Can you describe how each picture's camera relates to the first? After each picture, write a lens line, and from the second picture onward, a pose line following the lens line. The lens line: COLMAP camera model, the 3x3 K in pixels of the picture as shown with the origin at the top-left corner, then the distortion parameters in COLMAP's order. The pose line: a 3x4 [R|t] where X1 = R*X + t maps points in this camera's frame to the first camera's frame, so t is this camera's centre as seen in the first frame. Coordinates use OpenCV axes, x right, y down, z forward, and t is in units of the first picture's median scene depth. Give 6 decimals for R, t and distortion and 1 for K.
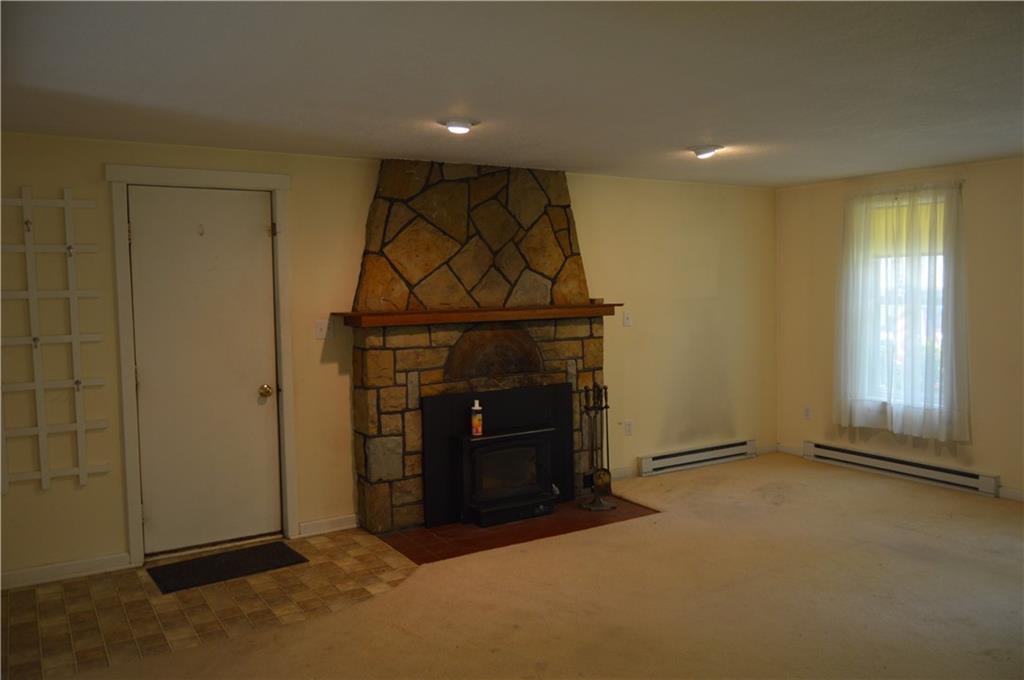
lens RADIAL K [[808.1, 0, 511.8], [0, 808.1, 342.0], [0, 0, 1]] dist [-0.000154, -0.000084]
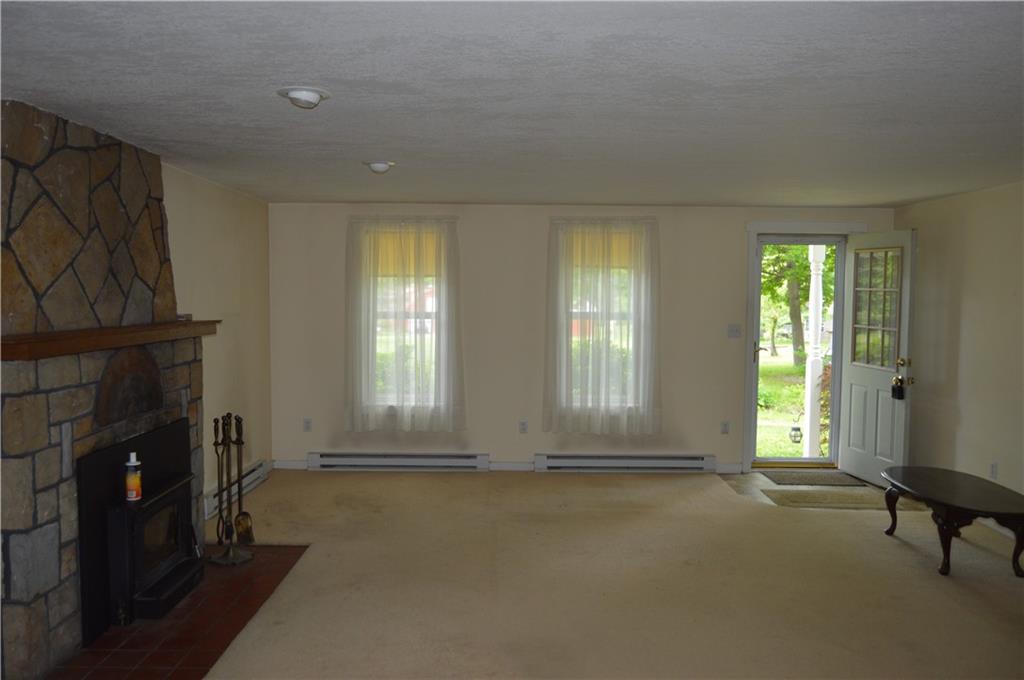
lens RADIAL K [[808.1, 0, 512.9], [0, 808.1, 338.4], [0, 0, 1]] dist [-0.000154, -0.000084]
pose [[0.524232, -0.026749, 0.851155, -0.449739], [0.046007, 0.998936, 0.003058, -0.016814], [-0.850332, 0.037556, 0.524905, 0.291926]]
